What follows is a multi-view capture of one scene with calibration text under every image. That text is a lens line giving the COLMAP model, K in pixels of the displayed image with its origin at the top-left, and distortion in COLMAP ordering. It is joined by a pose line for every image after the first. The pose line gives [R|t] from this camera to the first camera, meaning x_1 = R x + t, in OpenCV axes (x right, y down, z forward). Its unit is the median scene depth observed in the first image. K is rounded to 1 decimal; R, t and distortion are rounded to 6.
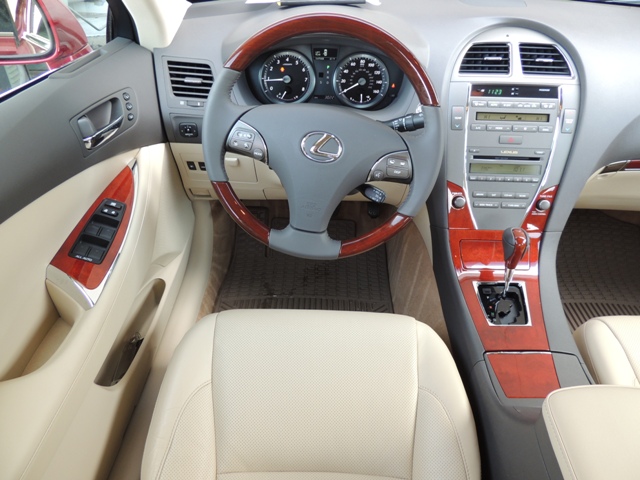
lens RADIAL K [[453.2, 0, 319.5], [0, 453.2, 239.1], [0, 0, 1]] dist [-0.020766, 0.002631]
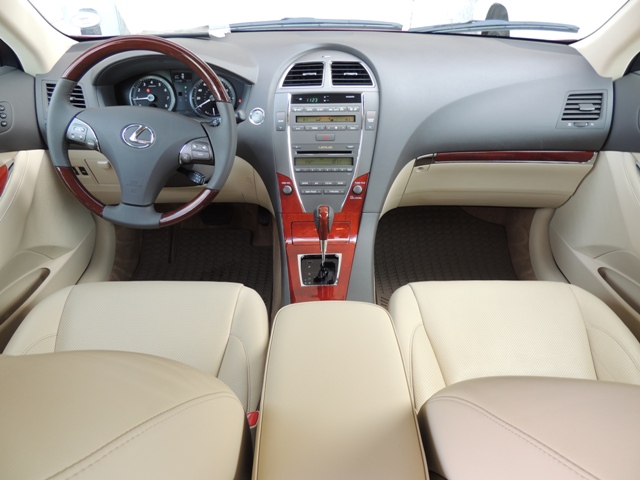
lens RADIAL K [[453.2, 0, 320.5], [0, 453.2, 241.3], [0, 0, 1]] dist [-0.020766, 0.002631]
pose [[0.999547, -0.028543, 0.009530, 0.388928], [0.029439, 0.993146, -0.113116, 0.195197], [-0.006236, 0.113345, 0.993536, -0.179853]]
